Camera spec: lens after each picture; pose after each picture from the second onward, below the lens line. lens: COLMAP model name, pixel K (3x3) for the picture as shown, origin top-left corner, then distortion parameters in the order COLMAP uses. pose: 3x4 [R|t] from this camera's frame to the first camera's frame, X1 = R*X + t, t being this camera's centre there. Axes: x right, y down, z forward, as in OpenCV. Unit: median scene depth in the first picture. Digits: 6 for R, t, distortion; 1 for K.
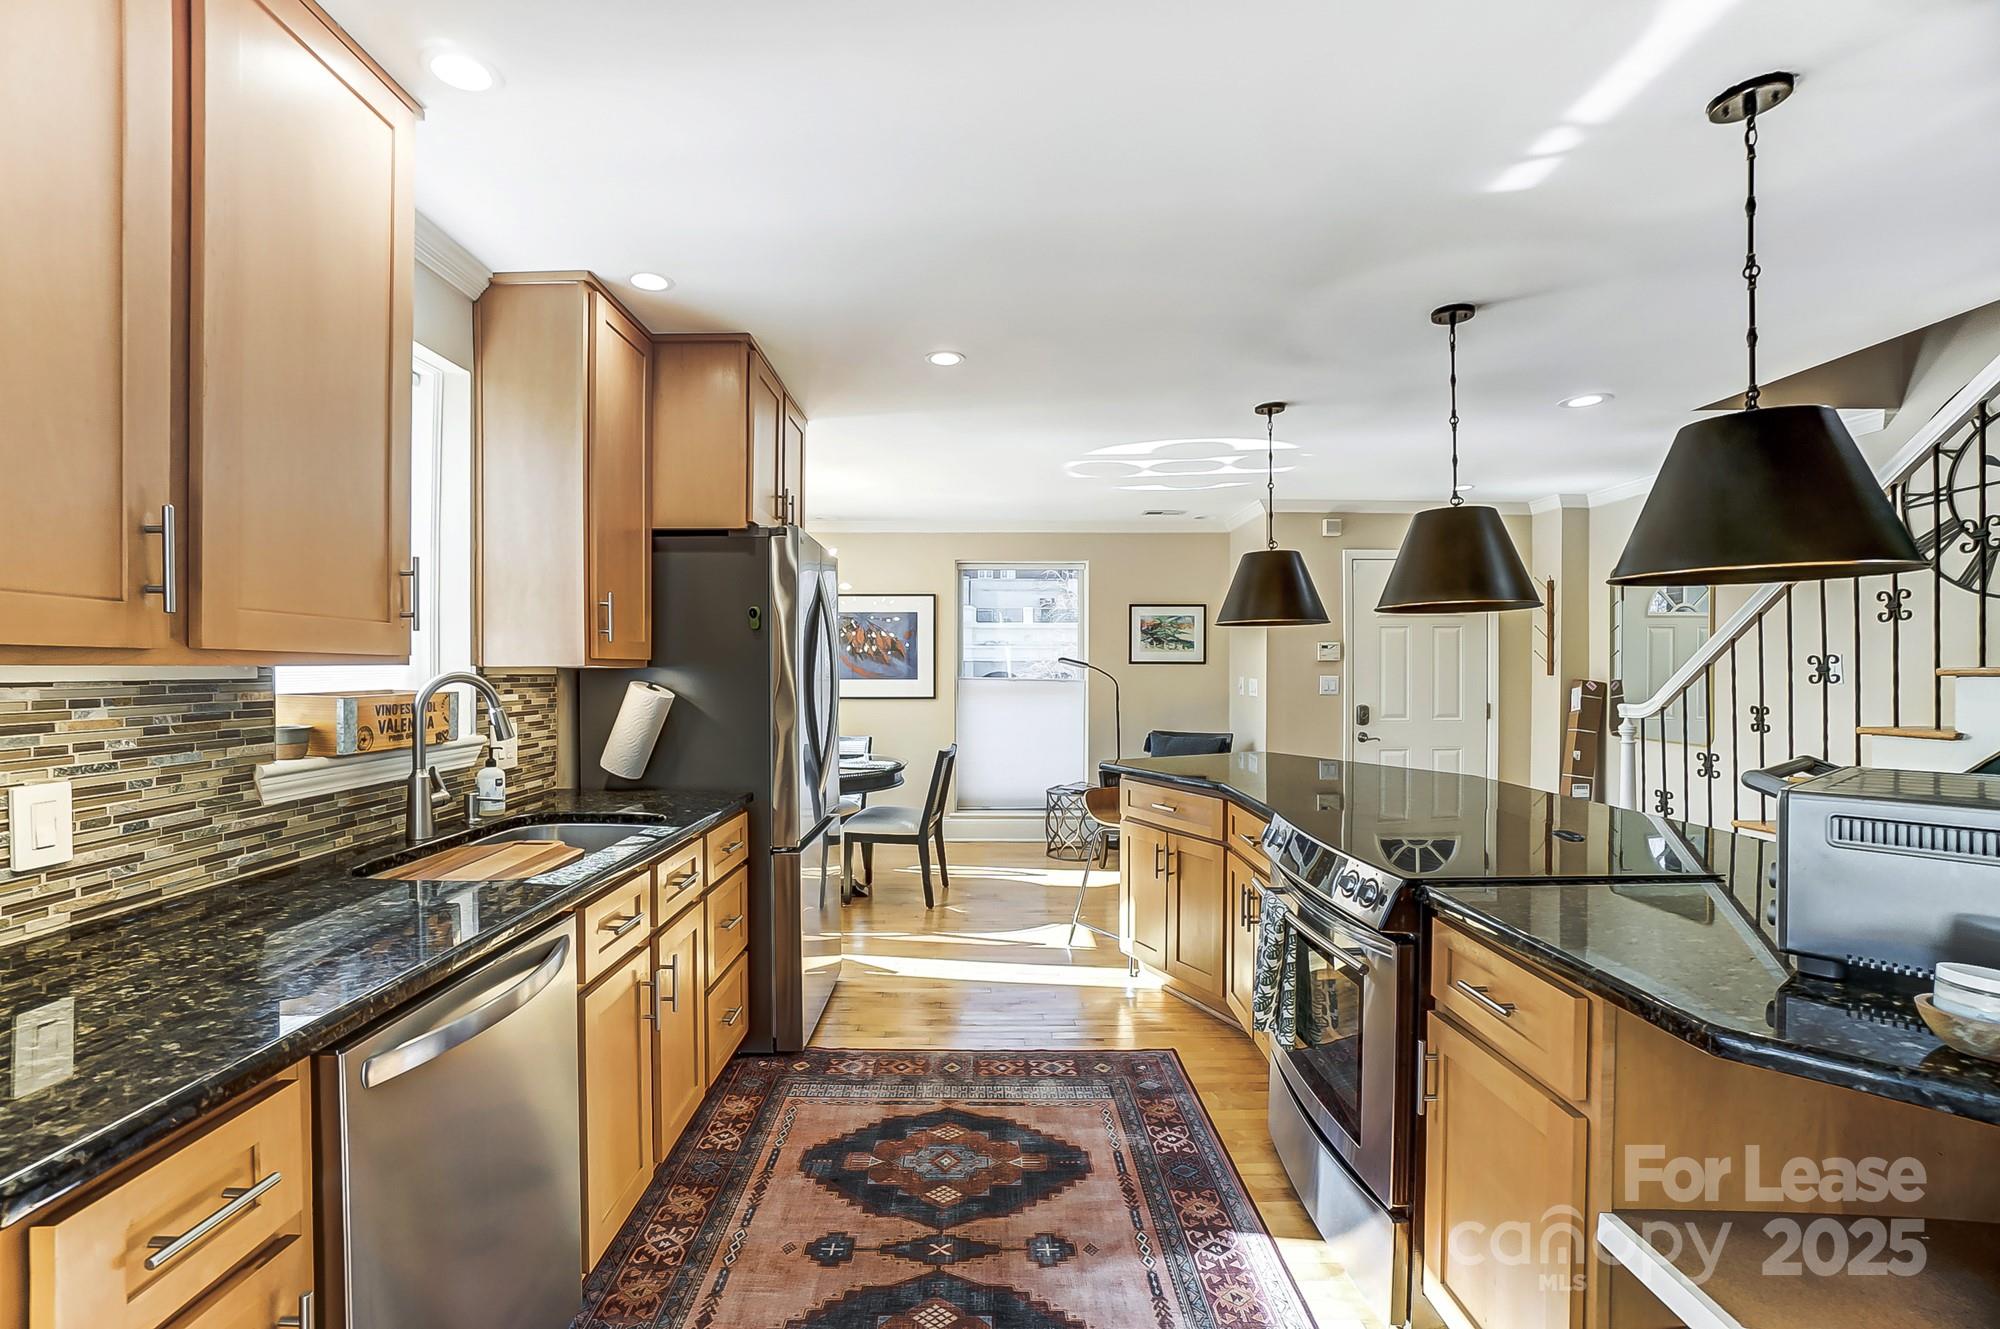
lens RADIAL K [[897.2, 0, 981.9], [0, 897.2, 681.8], [0, 0, 1]] dist [-0.069940, 0.035103]
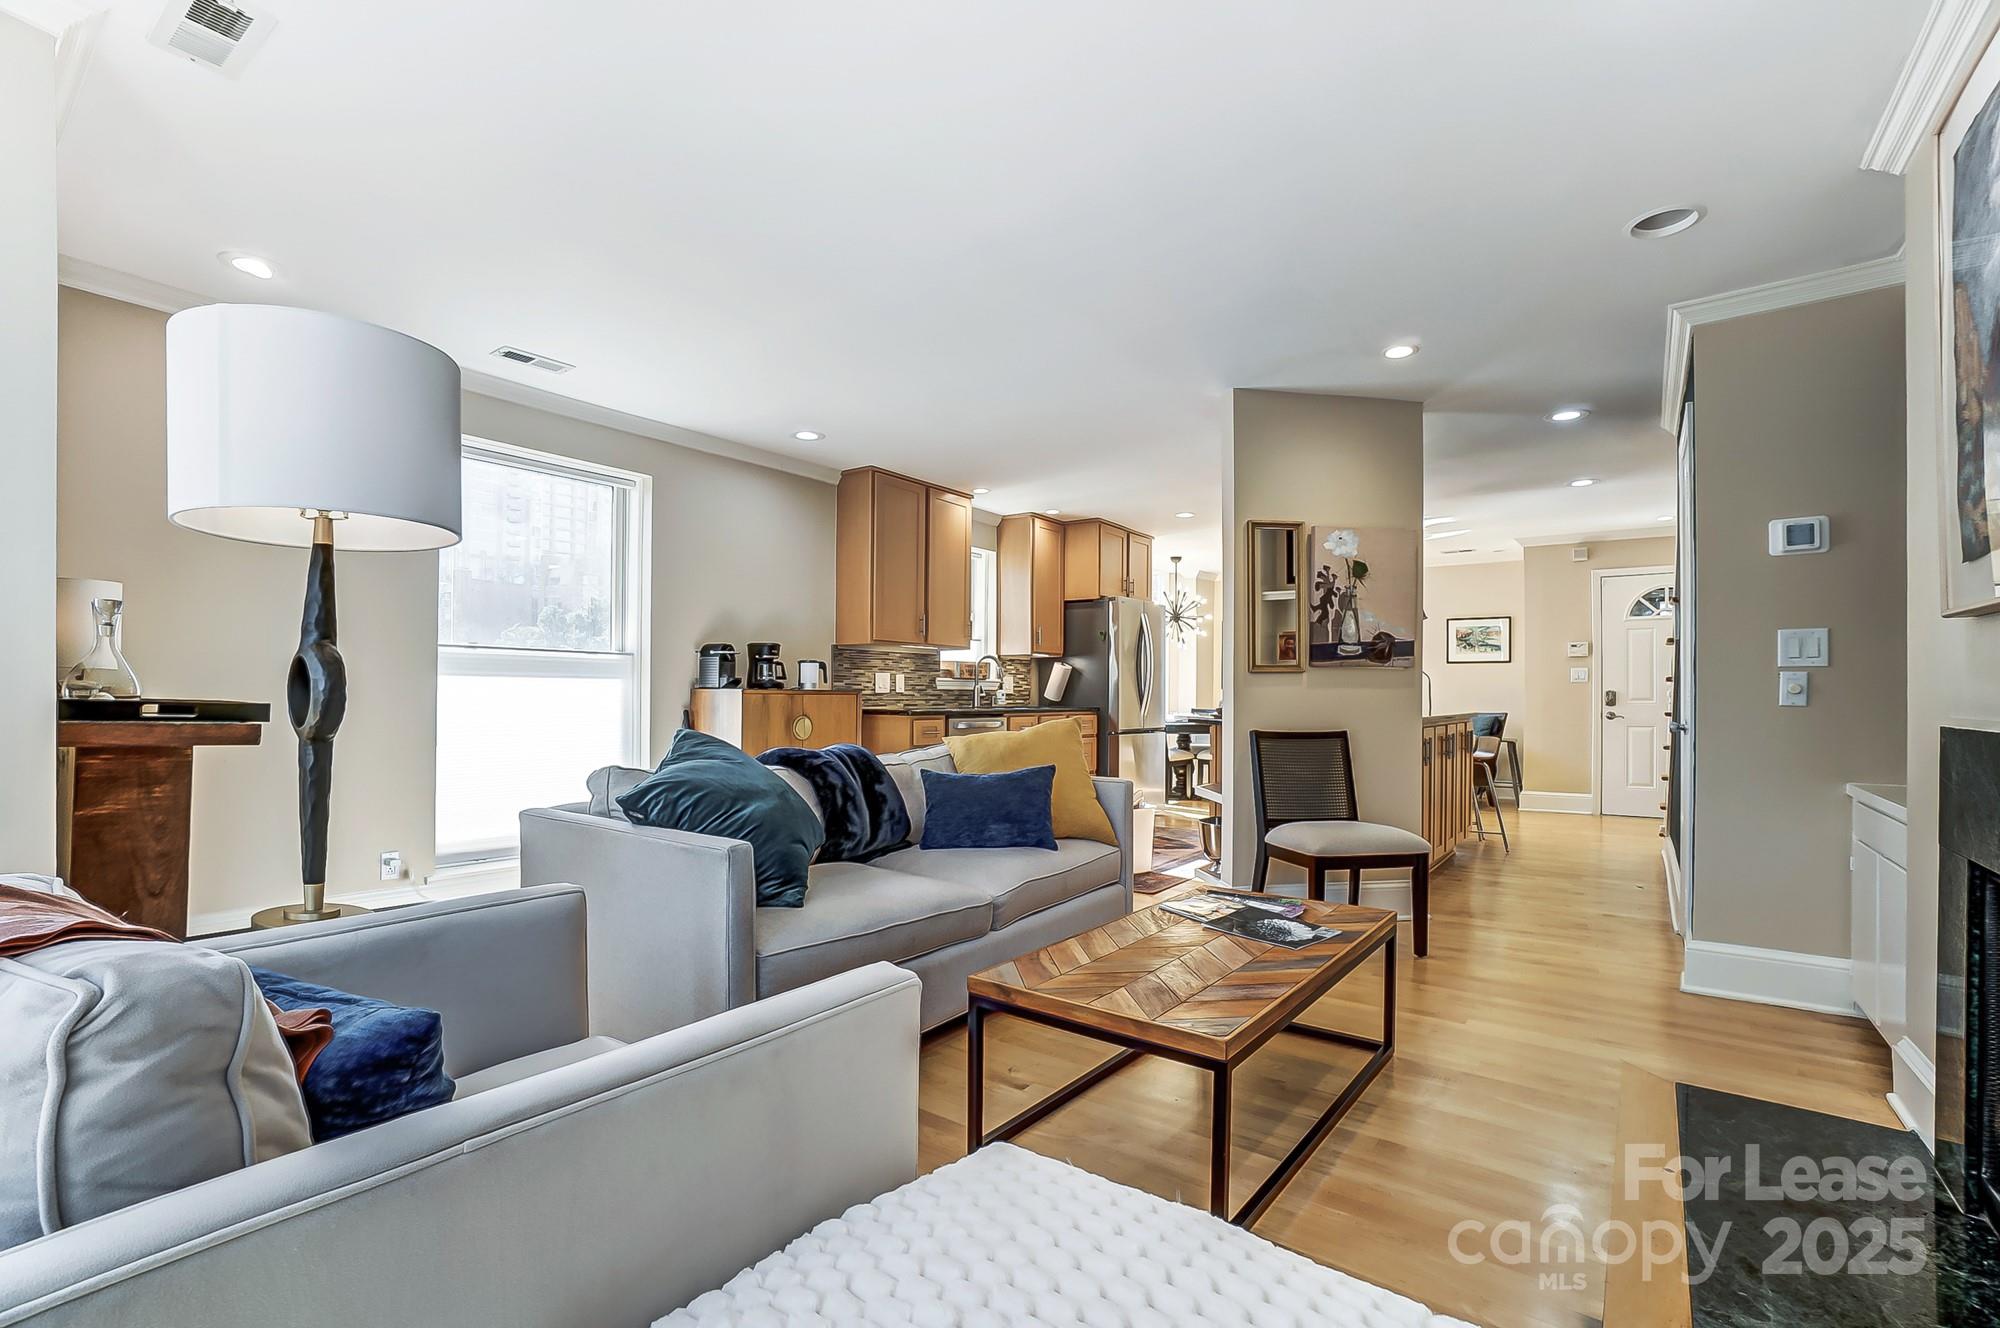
lens RADIAL K [[925.4, 0, 1007.0], [0, 925.4, 696.5], [0, 0, 1]] dist [-0.000406, -0.000083]
pose [[0.819926, 0.005796, -0.572441, 0.877633], [-0.013914, 0.999855, -0.009806, 0.110132], [0.572301, 0.016005, 0.819887, -1.081880]]
